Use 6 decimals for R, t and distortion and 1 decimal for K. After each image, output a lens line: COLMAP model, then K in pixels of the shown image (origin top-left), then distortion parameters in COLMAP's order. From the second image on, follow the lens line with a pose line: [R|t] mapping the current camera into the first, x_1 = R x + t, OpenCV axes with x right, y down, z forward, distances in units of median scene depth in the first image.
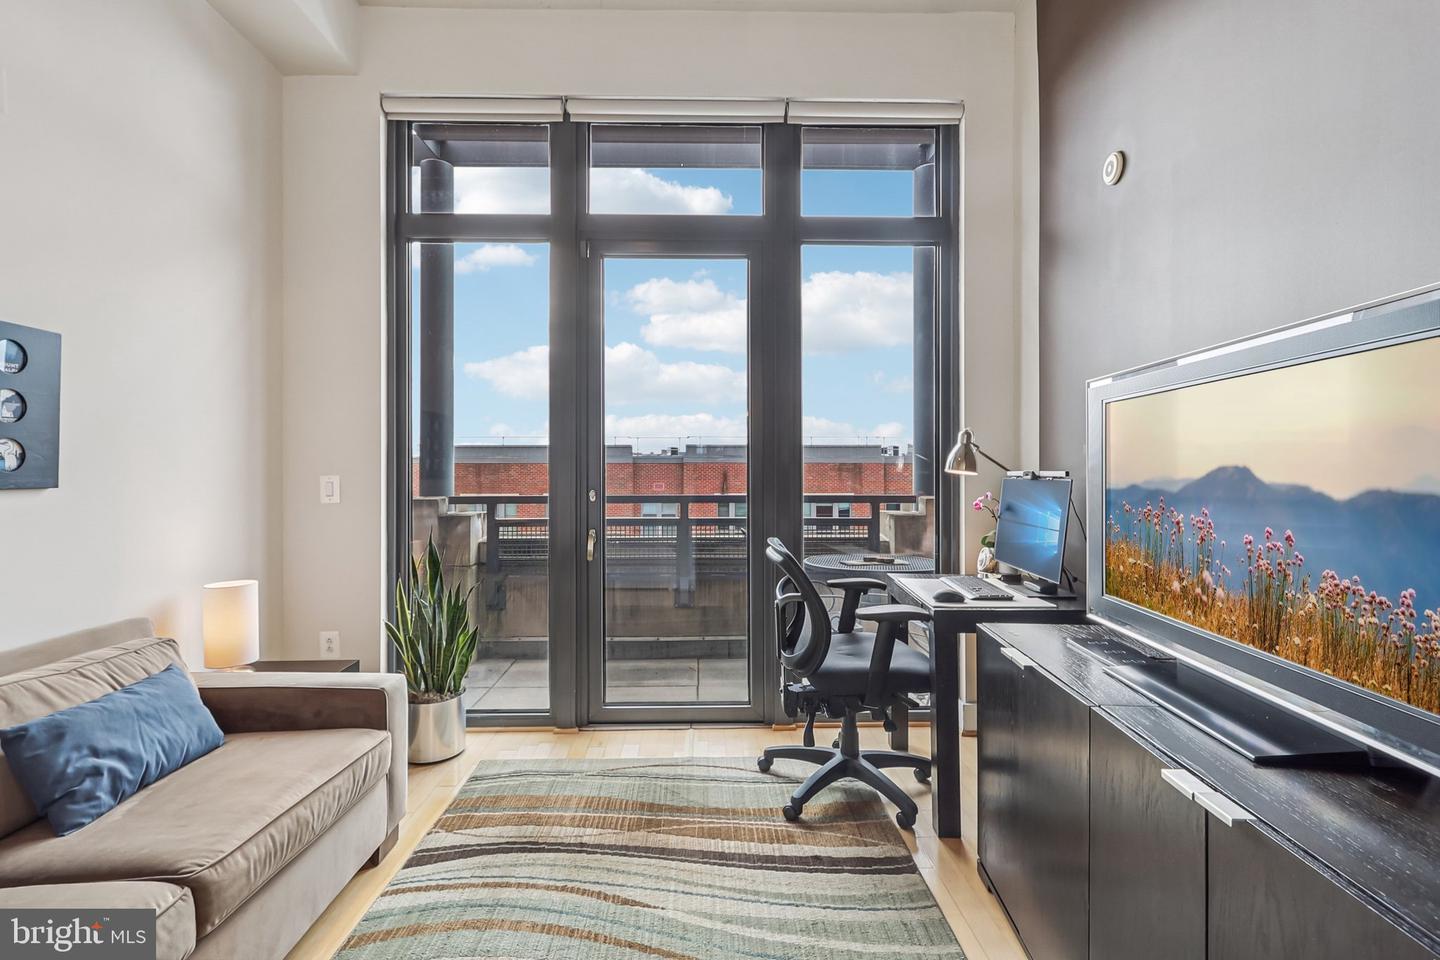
lens RADIAL K [[661.7, 0, 708.4], [0, 661.7, 477.6], [0, 0, 1]] dist [0.000612, -0.001142]
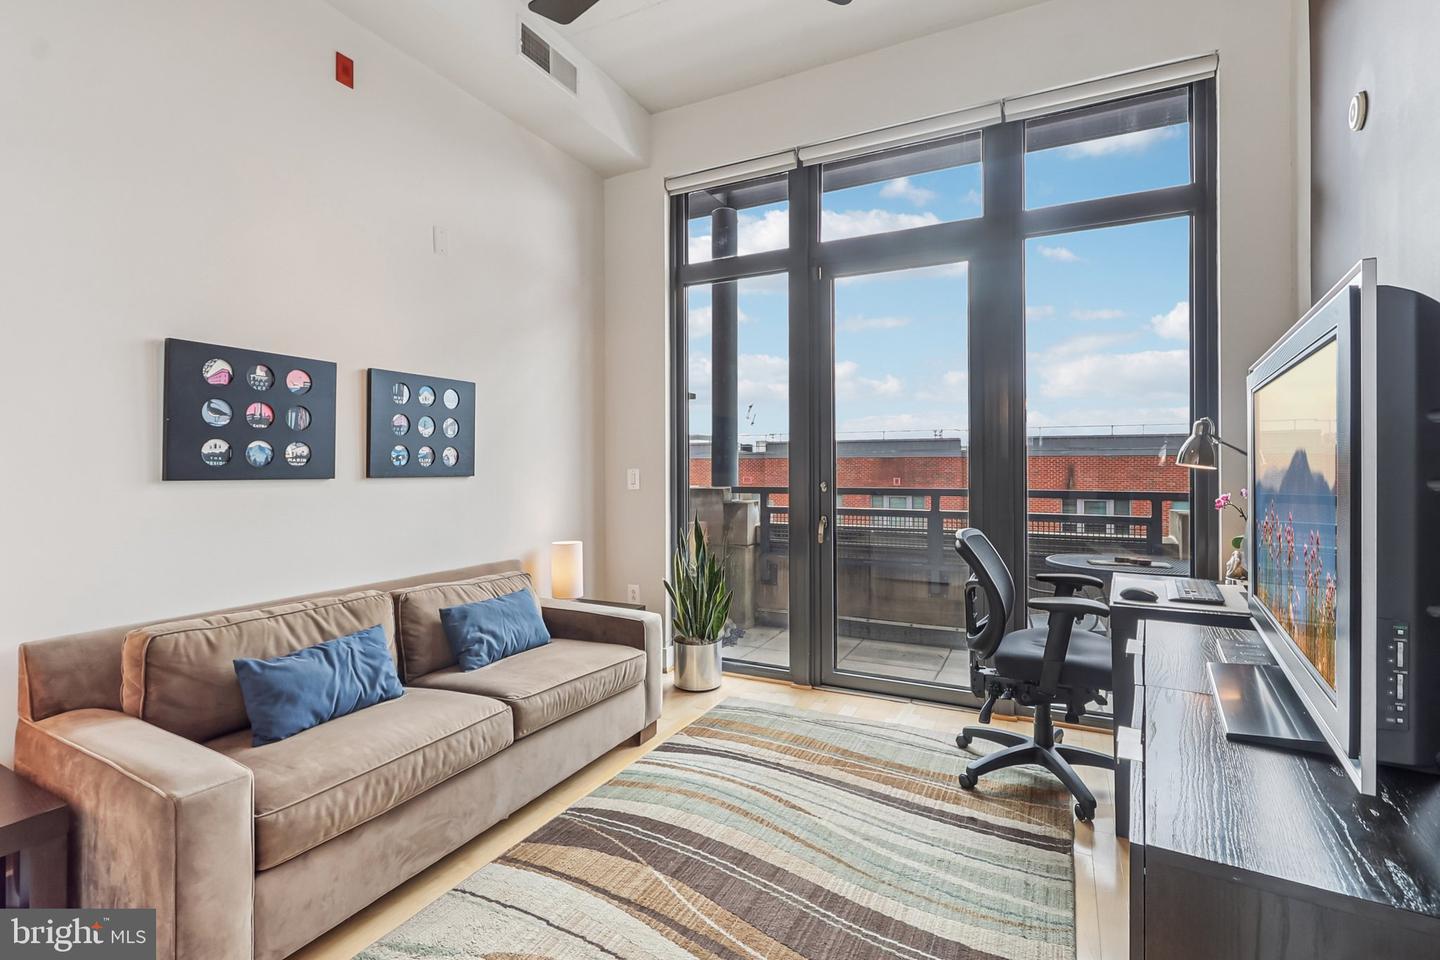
lens RADIAL K [[661.7, 0, 708.8], [0, 661.7, 479.8], [0, 0, 1]] dist [0.000612, -0.001142]
pose [[0.879862, 0.009330, -0.475138, 0.206558], [-0.003735, 0.999912, 0.012719, 0.001206], [0.475215, -0.009416, 0.879819, -0.115006]]
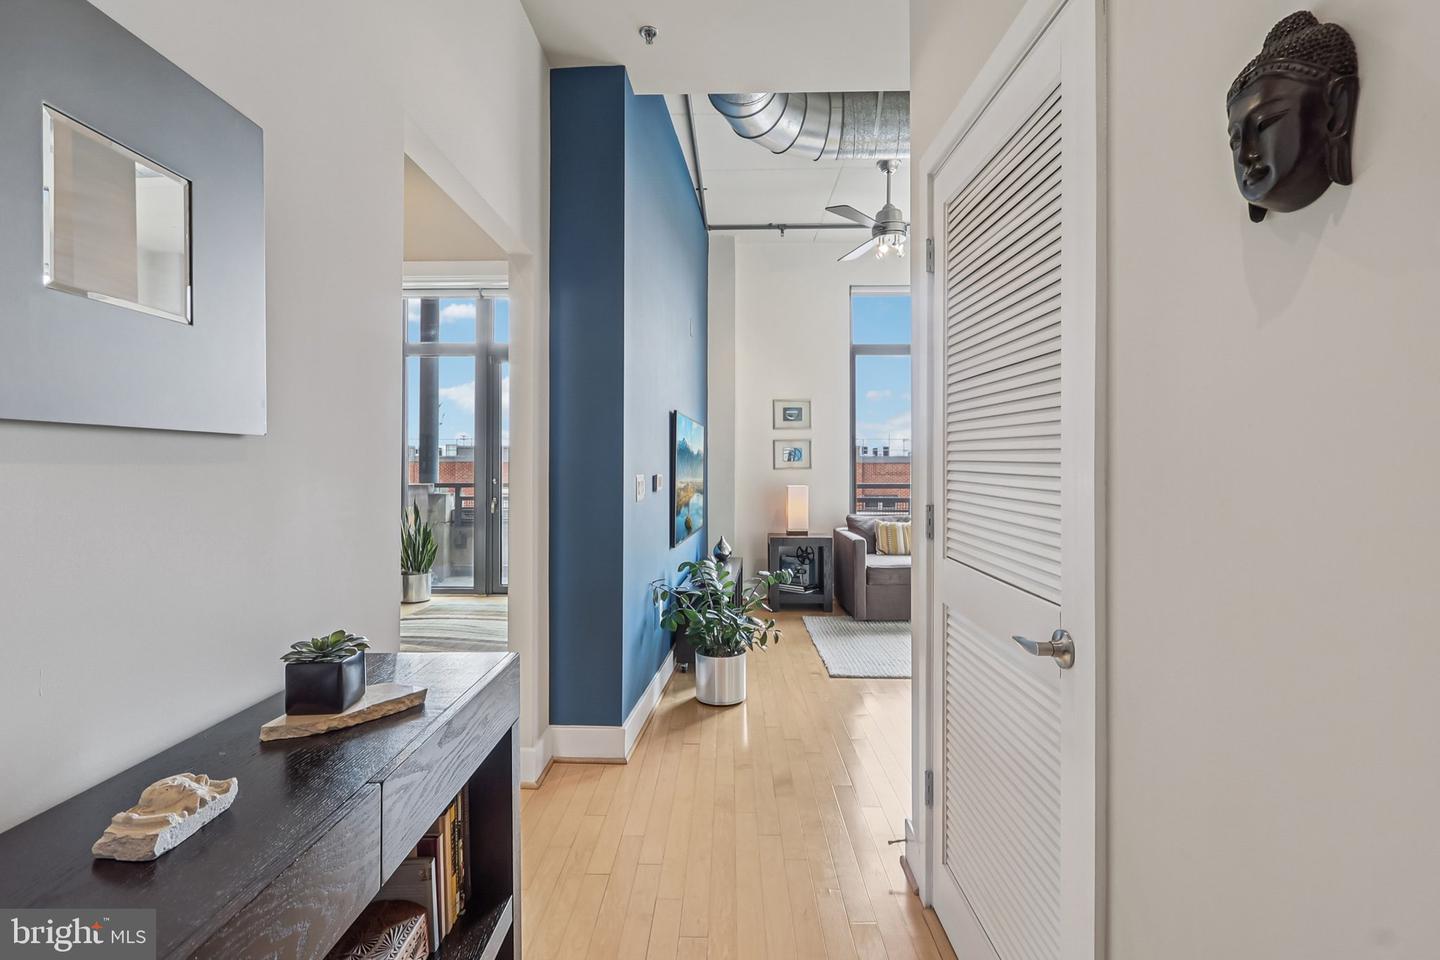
lens RADIAL K [[661.7, 0, 718.9], [0, 661.7, 466.8], [0, 0, 1]] dist [0.000612, -0.001142]
pose [[0.999545, 0.004723, -0.029800, 0.616917], [-0.005149, 0.999885, -0.014245, 0.007910], [0.029729, 0.014392, 0.999454, -1.097413]]
